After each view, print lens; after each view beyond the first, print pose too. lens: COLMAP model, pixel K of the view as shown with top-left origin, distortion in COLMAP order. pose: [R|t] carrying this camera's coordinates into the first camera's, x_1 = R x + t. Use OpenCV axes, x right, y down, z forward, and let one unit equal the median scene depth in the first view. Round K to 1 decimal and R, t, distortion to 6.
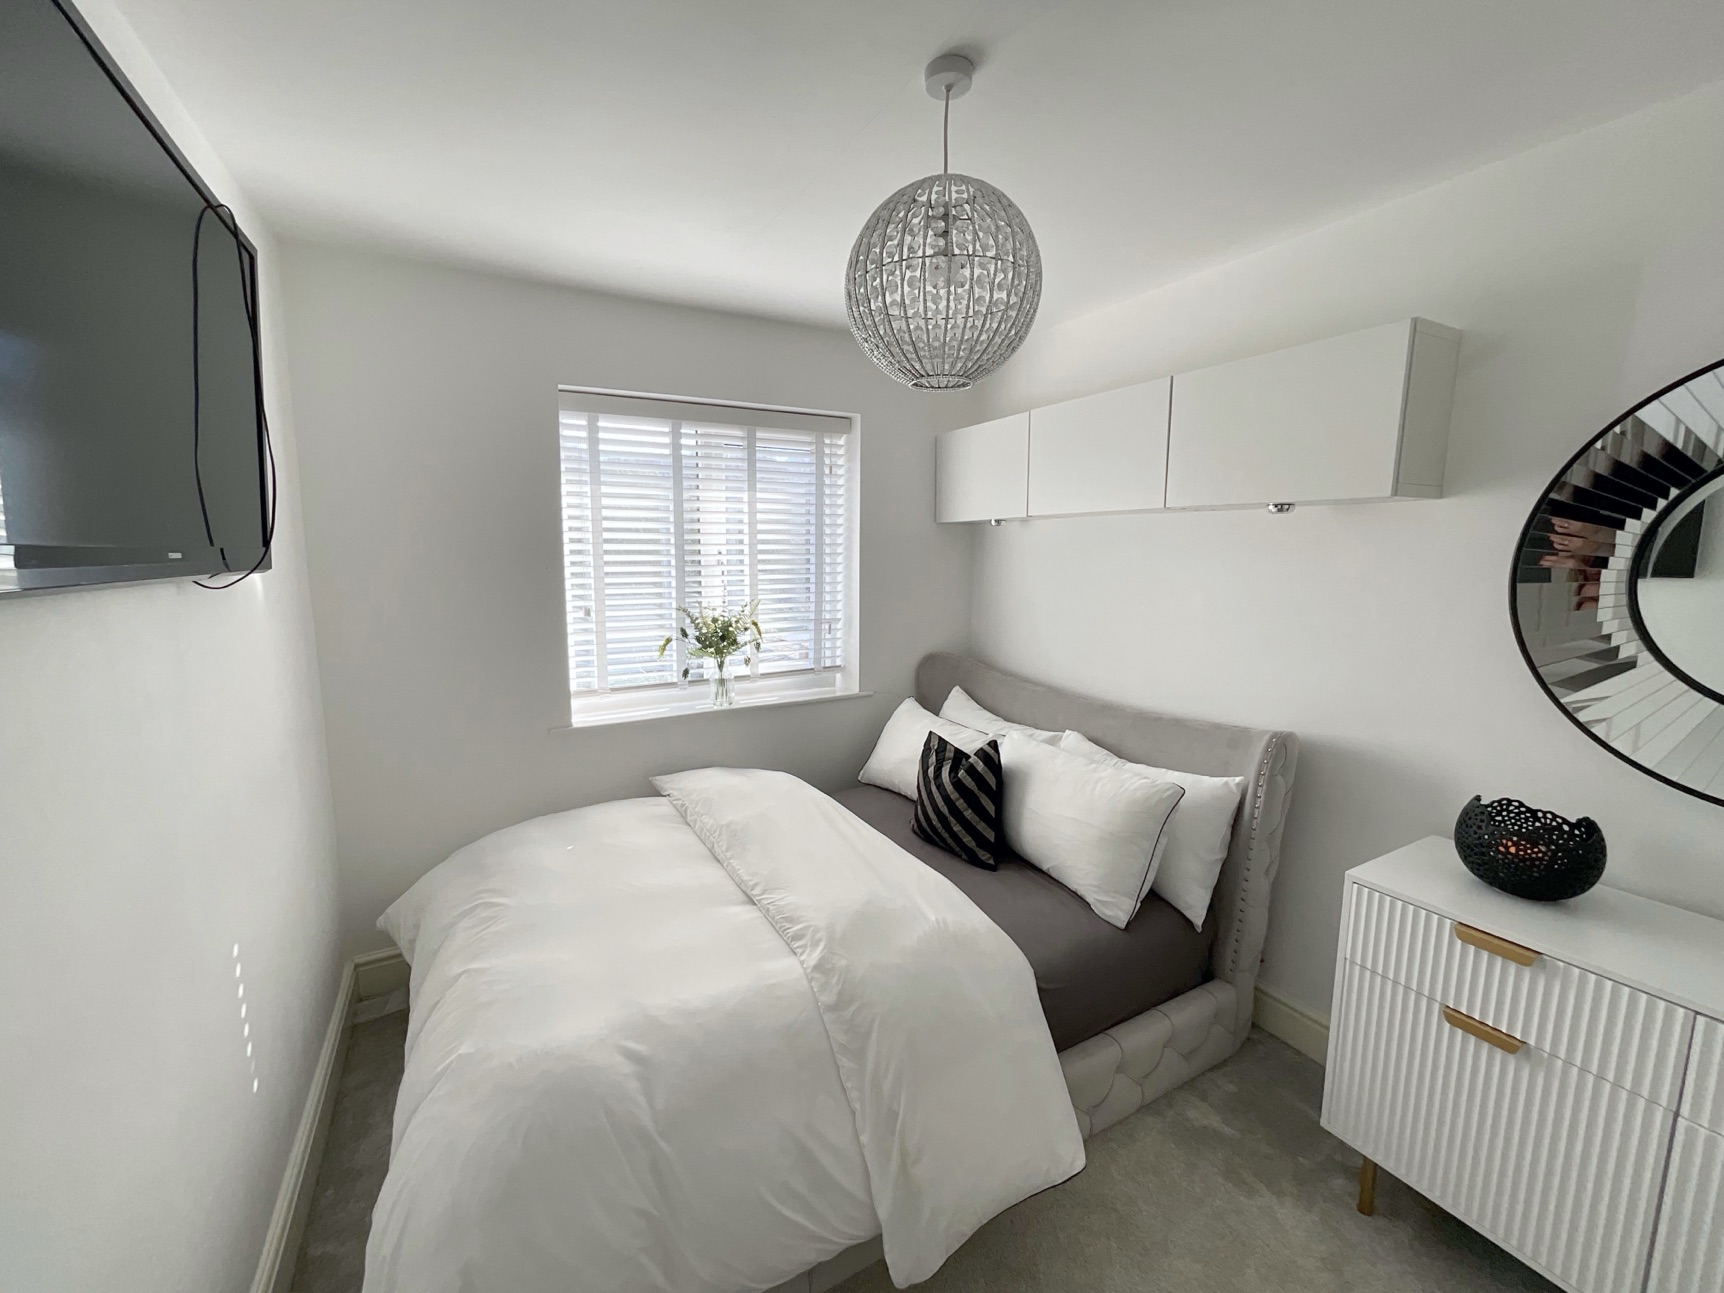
lens RADIAL K [[696.6, 0, 860.5], [0, 696.6, 647.5], [0, 0, 1]] dist [-0.007637, 0.001165]
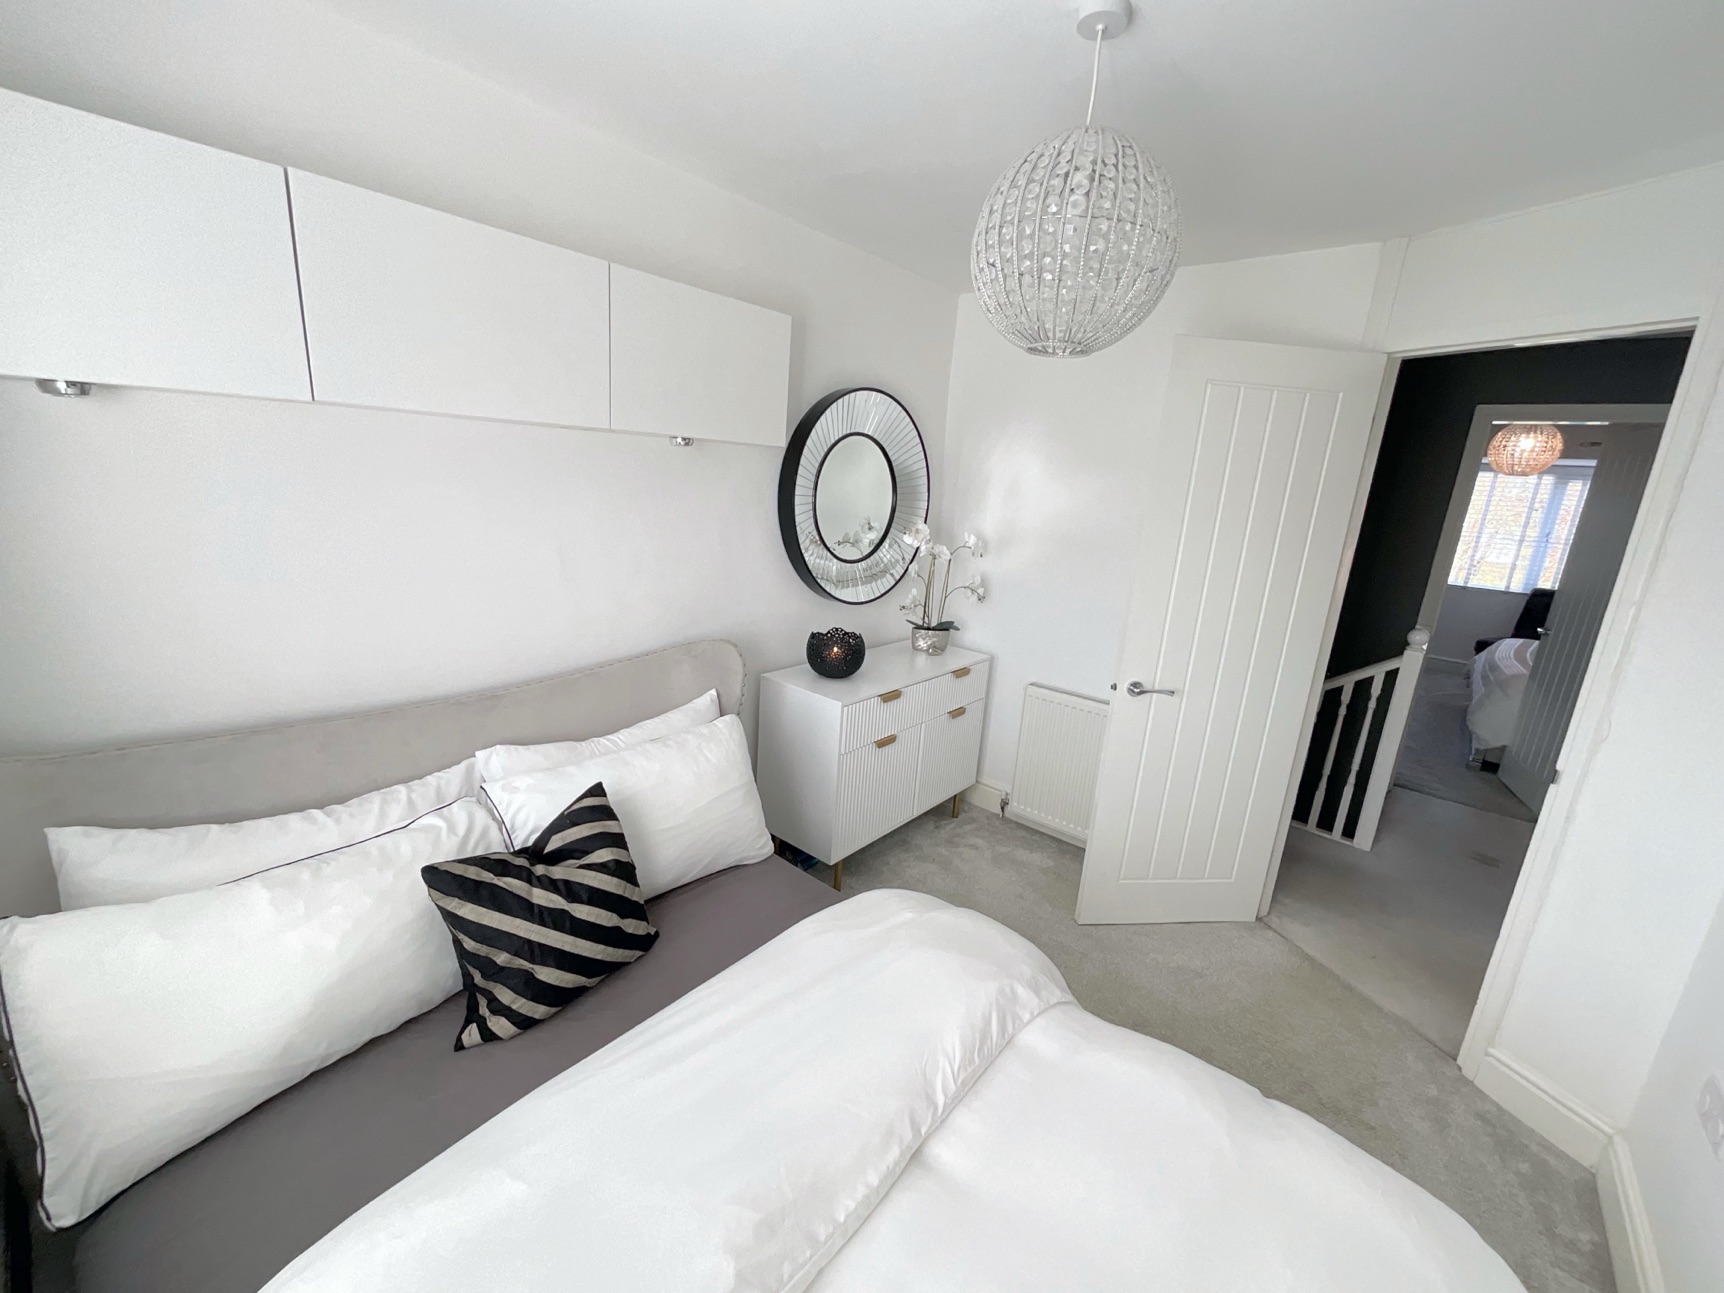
lens RADIAL K [[696.6, 0, 857.0], [0, 696.6, 646.1], [0, 0, 1]] dist [-0.007637, 0.001165]
pose [[-0.356831, -0.247780, 0.900709, -0.540929], [0.067729, 0.954783, 0.289487, -0.192964], [-0.931711, 0.164302, -0.323914, 1.154901]]
